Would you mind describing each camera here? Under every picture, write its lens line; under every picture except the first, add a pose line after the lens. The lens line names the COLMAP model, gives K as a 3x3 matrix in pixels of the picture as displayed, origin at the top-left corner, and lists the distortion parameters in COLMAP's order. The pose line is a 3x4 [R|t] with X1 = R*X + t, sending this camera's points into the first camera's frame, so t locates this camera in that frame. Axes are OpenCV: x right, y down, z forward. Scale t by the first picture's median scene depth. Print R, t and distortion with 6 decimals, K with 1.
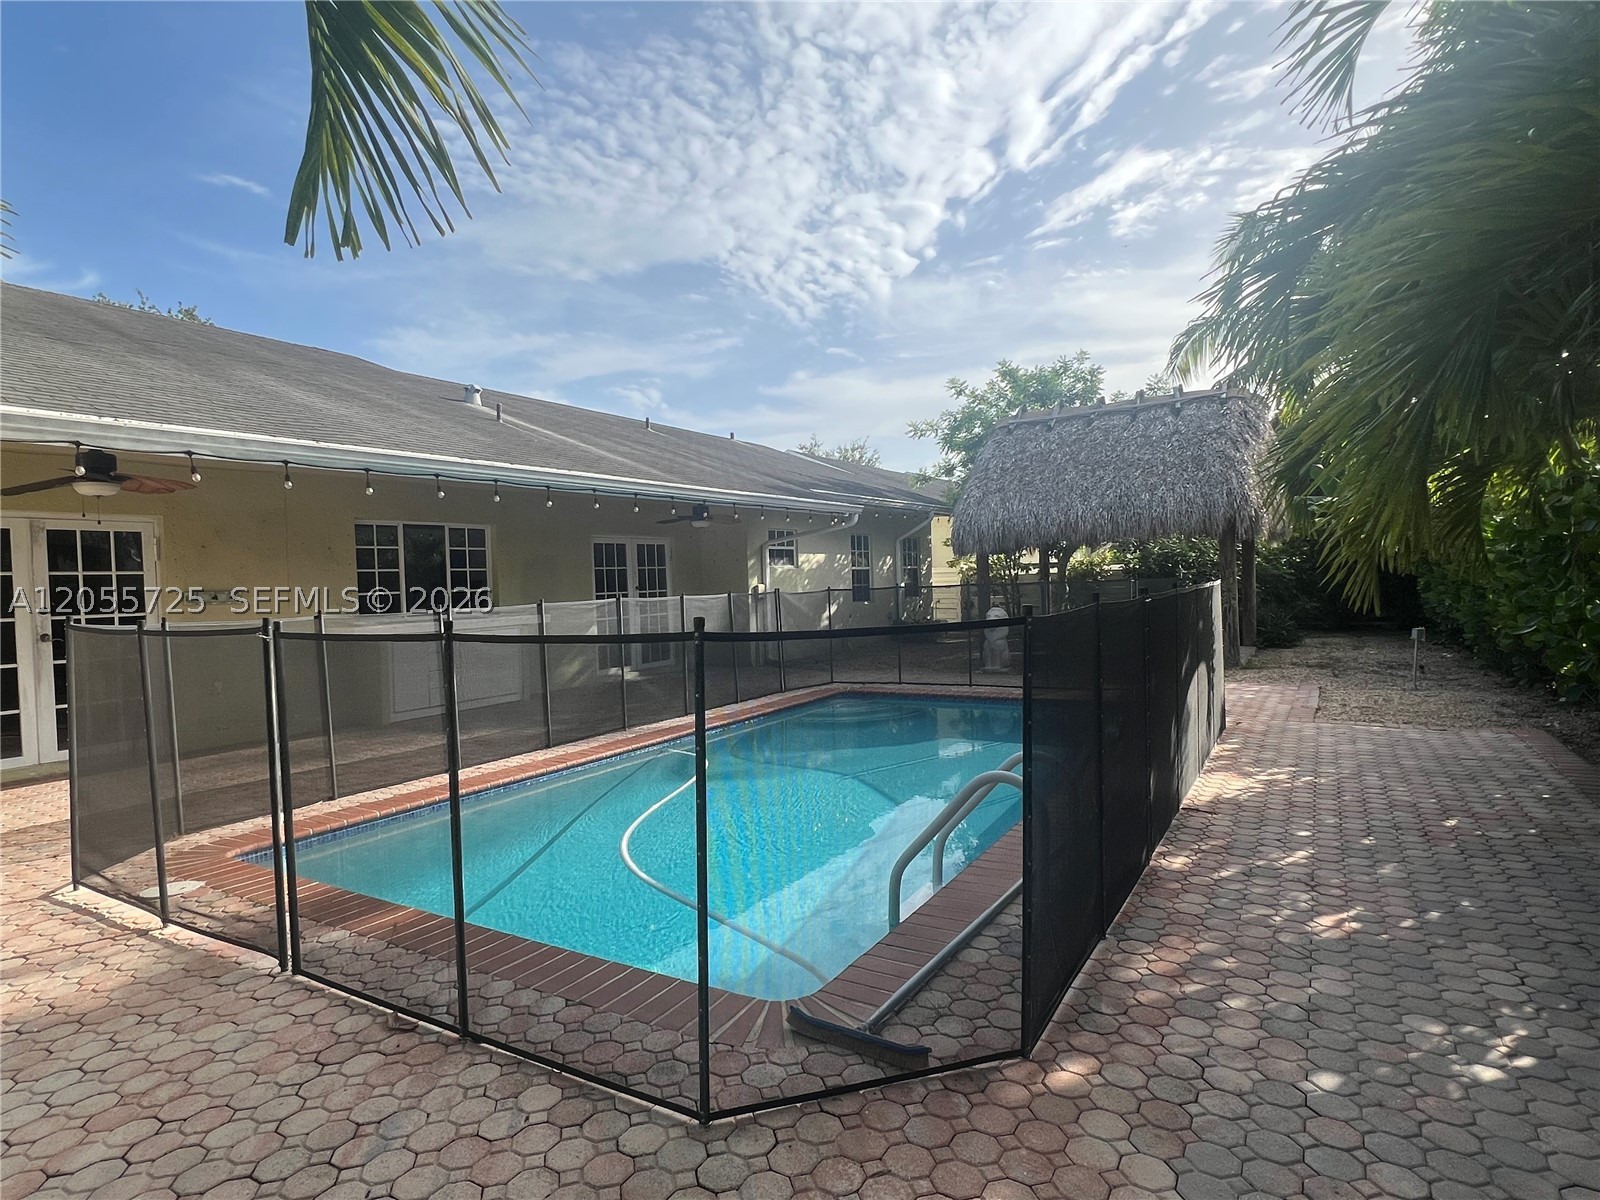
lens RADIAL K [[858.7, 0, 803.8], [0, 858.7, 605.5], [0, 0, 1]] dist [-0.000874, 0.001323]
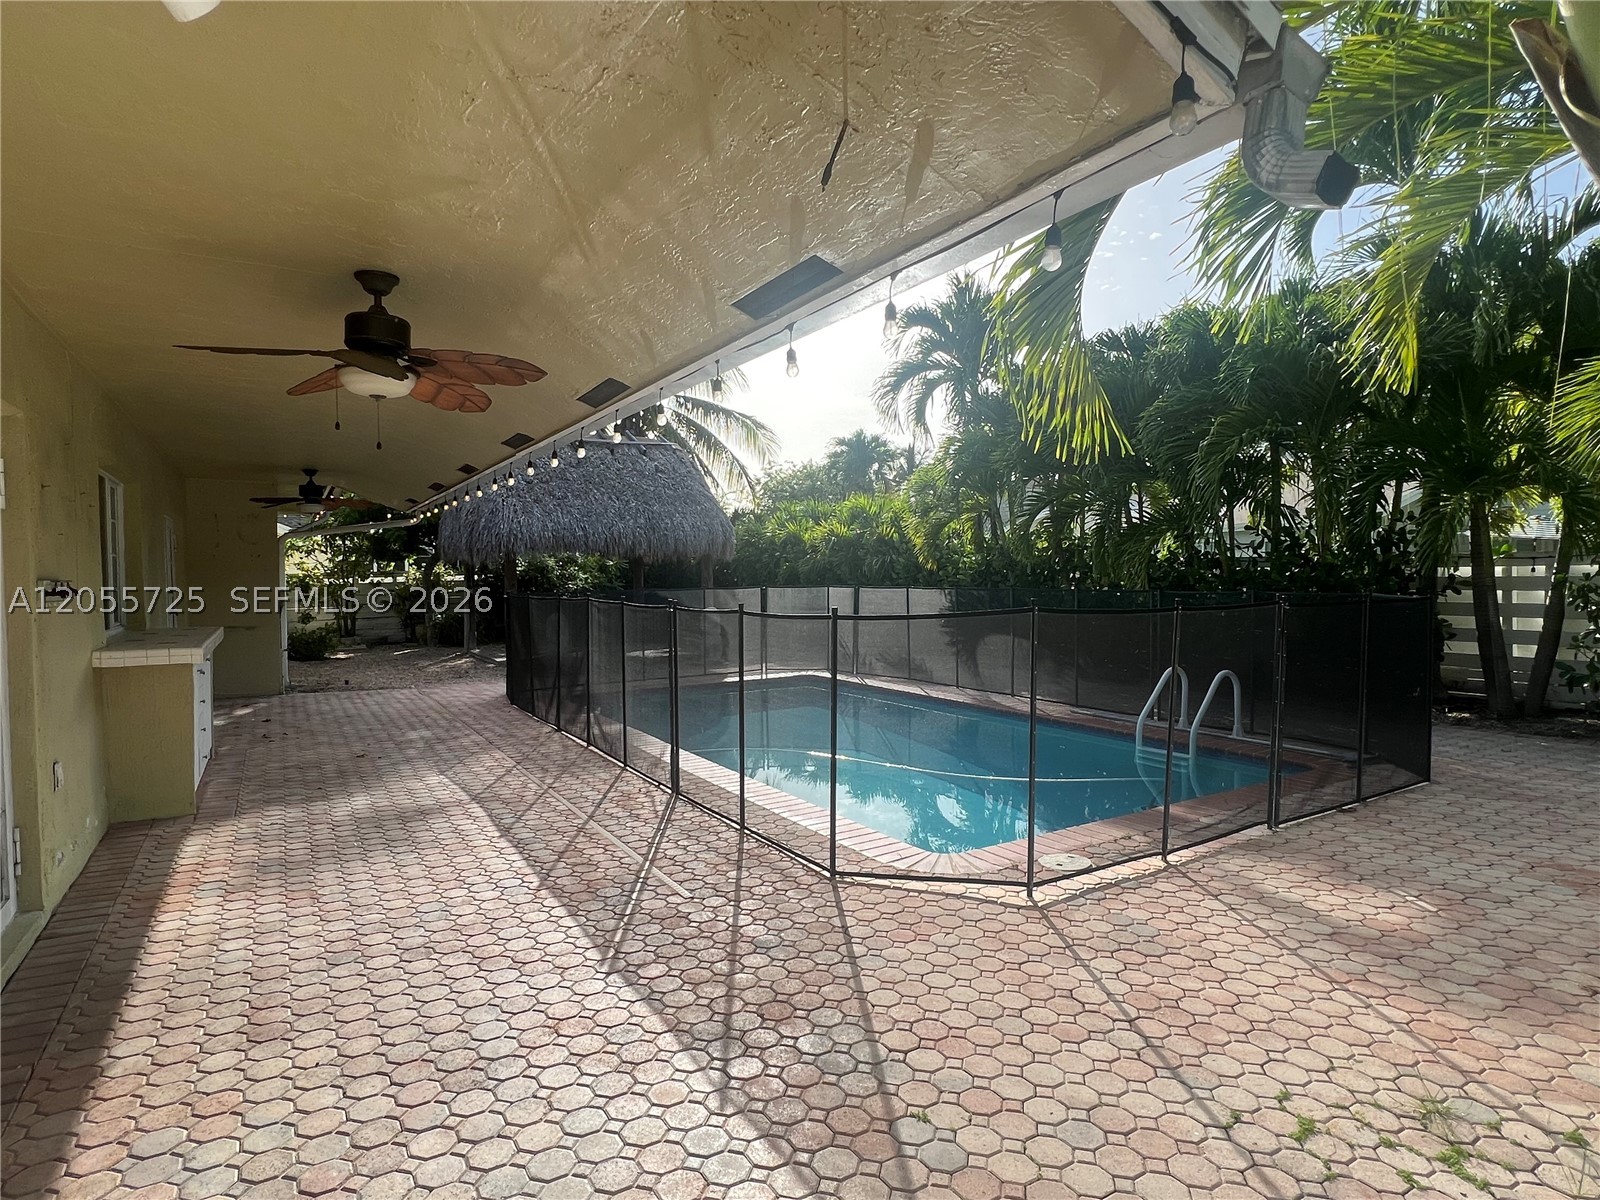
lens RADIAL K [[858.7, 0, 802.8], [0, 858.7, 603.2], [0, 0, 1]] dist [-0.000874, 0.001323]
pose [[0.458423, -0.002859, 0.888729, -2.257222], [0.011548, 0.999930, -0.002740, 0.024641], [-0.888659, 0.011519, 0.458424, 1.006470]]
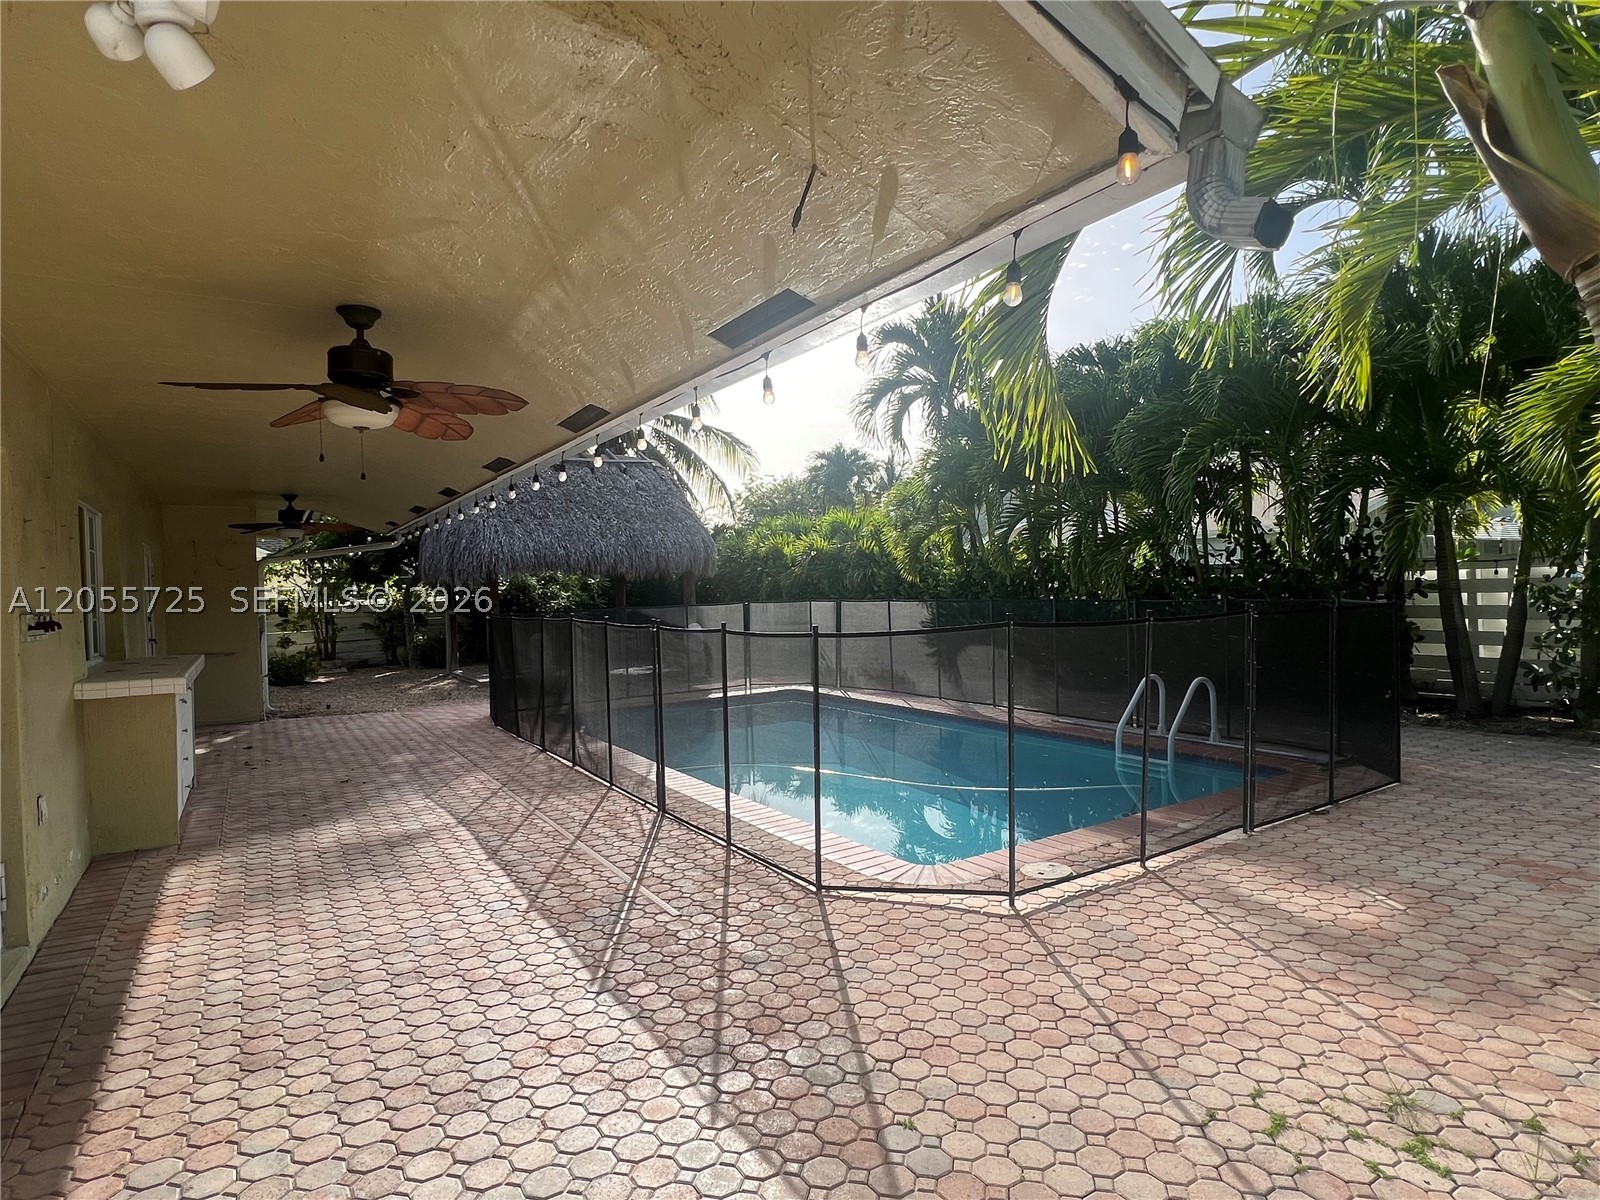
lens RADIAL K [[858.7, 0, 802.6], [0, 858.7, 603.1], [0, 0, 1]] dist [-0.000874, 0.001323]
pose [[0.441083, 0.001429, 0.897465, -2.277004], [0.031426, 0.999361, -0.017036, 0.015659], [-0.896916, 0.035718, 0.440756, 0.992462]]
